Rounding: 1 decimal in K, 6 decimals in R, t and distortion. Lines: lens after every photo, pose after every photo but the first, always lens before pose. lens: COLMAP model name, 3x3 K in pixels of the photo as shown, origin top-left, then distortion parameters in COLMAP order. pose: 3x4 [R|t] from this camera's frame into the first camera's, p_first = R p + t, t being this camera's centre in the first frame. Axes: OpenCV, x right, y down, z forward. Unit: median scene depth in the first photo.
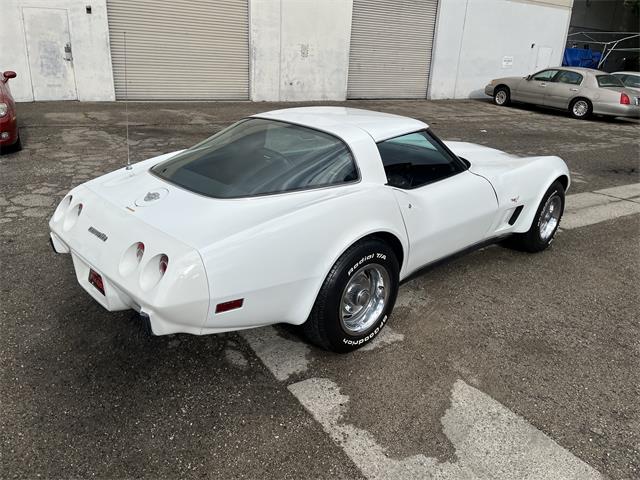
lens RADIAL K [[480.7, 0, 322.5], [0, 480.7, 238.9], [0, 0, 1]] dist [0.079949, -0.103839]
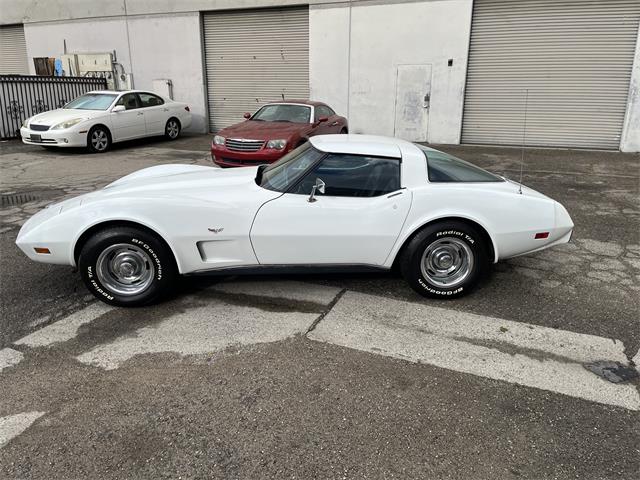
lens RADIAL K [[481.0, 0, 315.5], [0, 481.0, 237.6], [0, 0, 1]] dist [0.061737, -0.074105]
pose [[0.579336, 0.197743, -0.790738, 0.288196], [-0.268579, 0.962259, 0.043860, -0.053685], [0.769568, 0.186965, 0.610581, 0.165245]]
